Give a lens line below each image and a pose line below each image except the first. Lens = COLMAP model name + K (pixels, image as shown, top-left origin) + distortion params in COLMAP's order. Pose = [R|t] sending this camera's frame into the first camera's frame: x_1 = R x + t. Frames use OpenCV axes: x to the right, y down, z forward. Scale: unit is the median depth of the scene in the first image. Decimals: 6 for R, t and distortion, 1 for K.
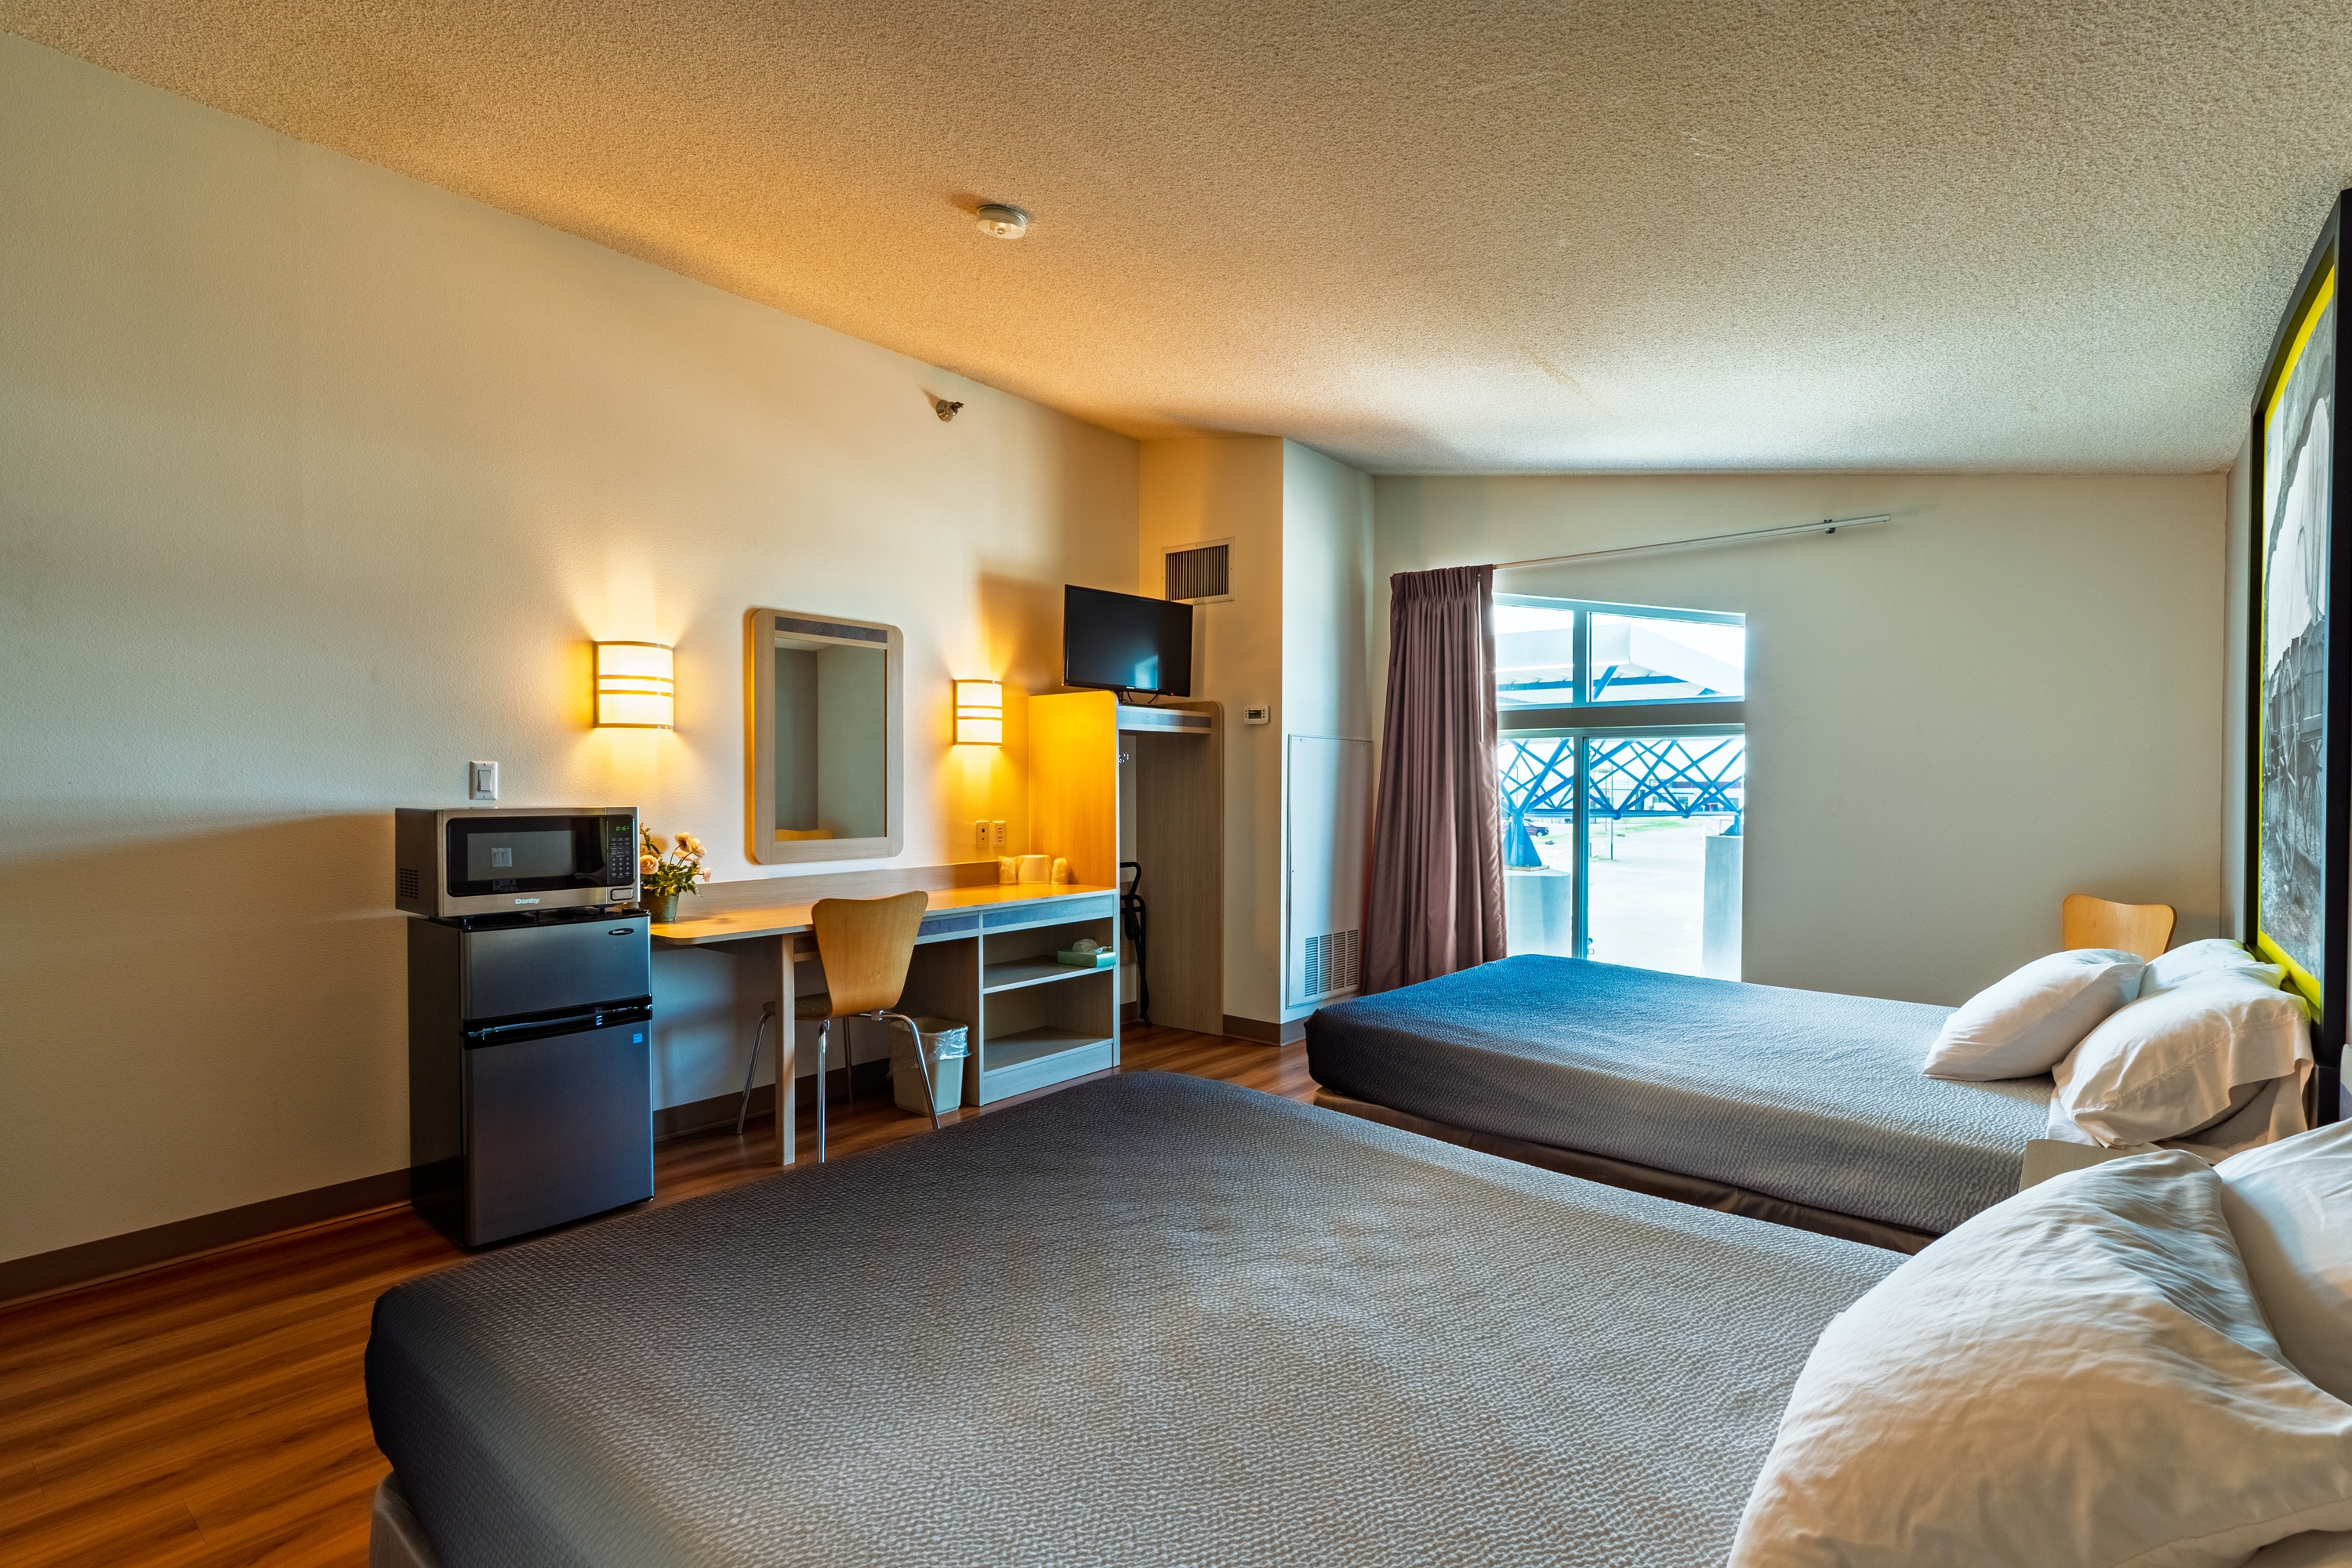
lens RADIAL K [[1063.0, 0, 1198.8], [0, 1063.0, 798.2], [0, 0, 1]] dist [0.000413, 0.000033]
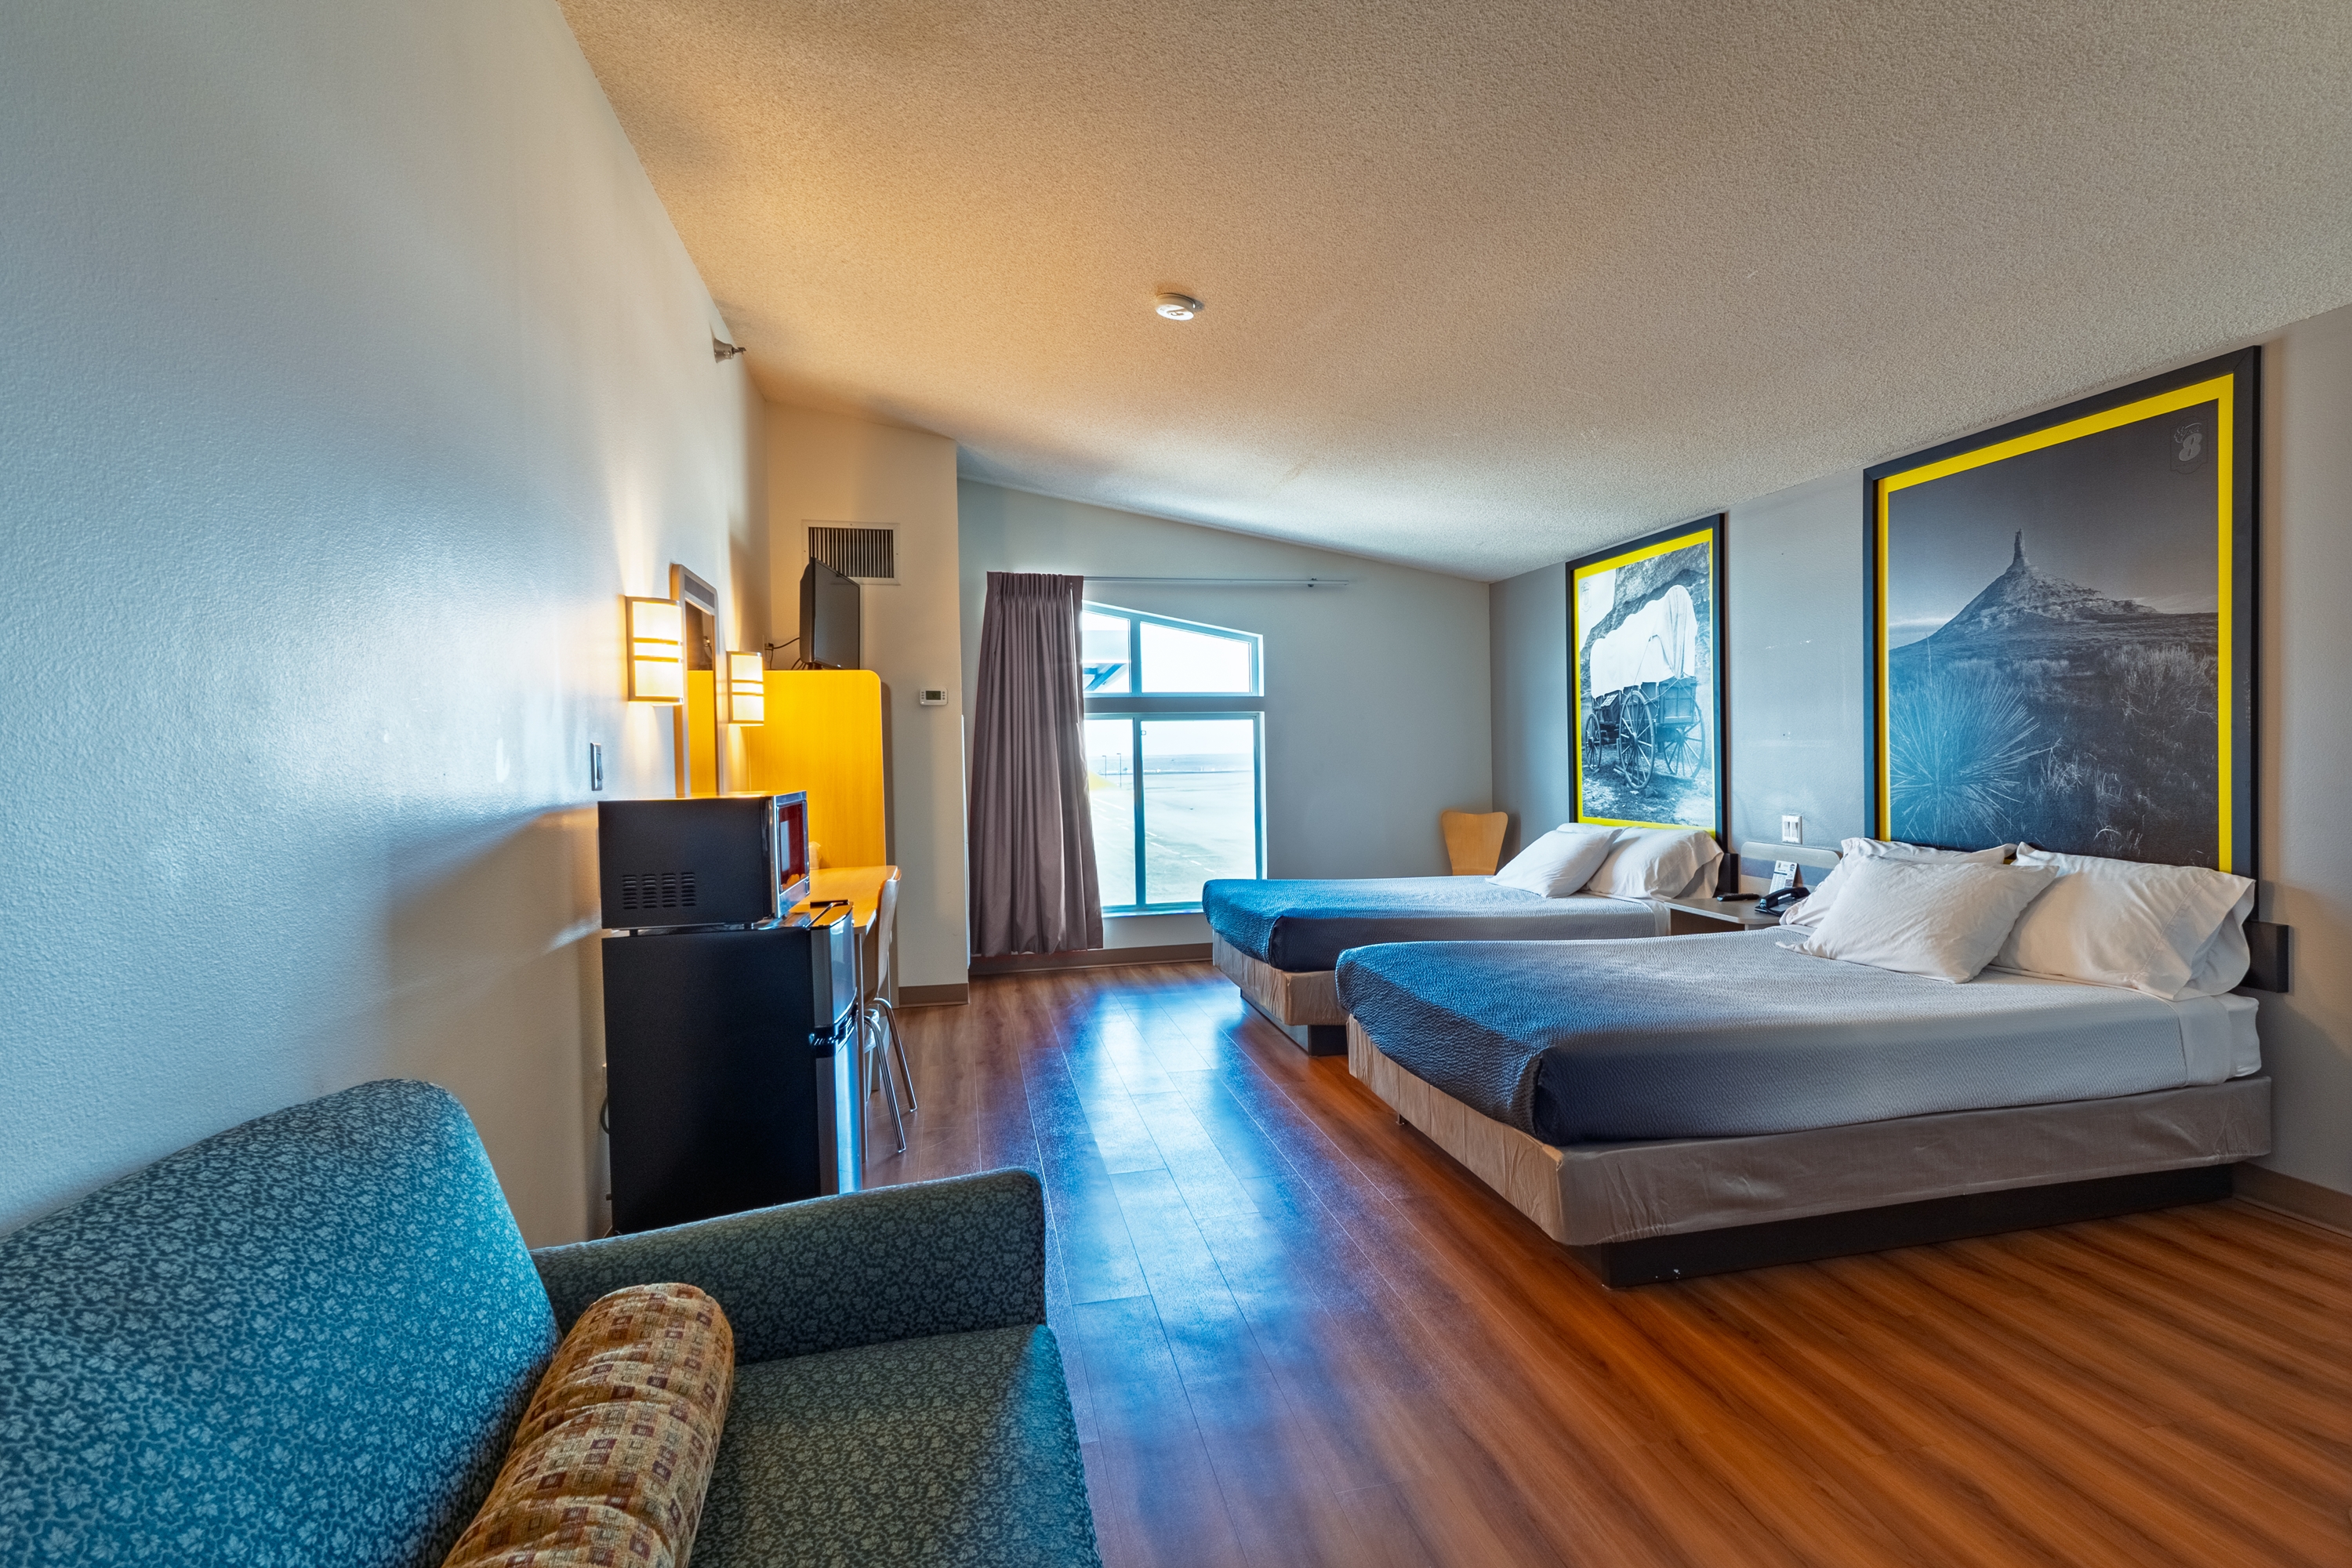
lens RADIAL K [[1158.0, 0, 1193.9], [0, 1158.0, 791.6], [0, 0, 1]] dist [-0.000056, 0.000216]
pose [[0.642549, -0.038479, 0.765278, -0.656830], [0.032925, 0.999202, 0.022596, -0.001613], [-0.765537, 0.010678, 0.643303, 0.062166]]
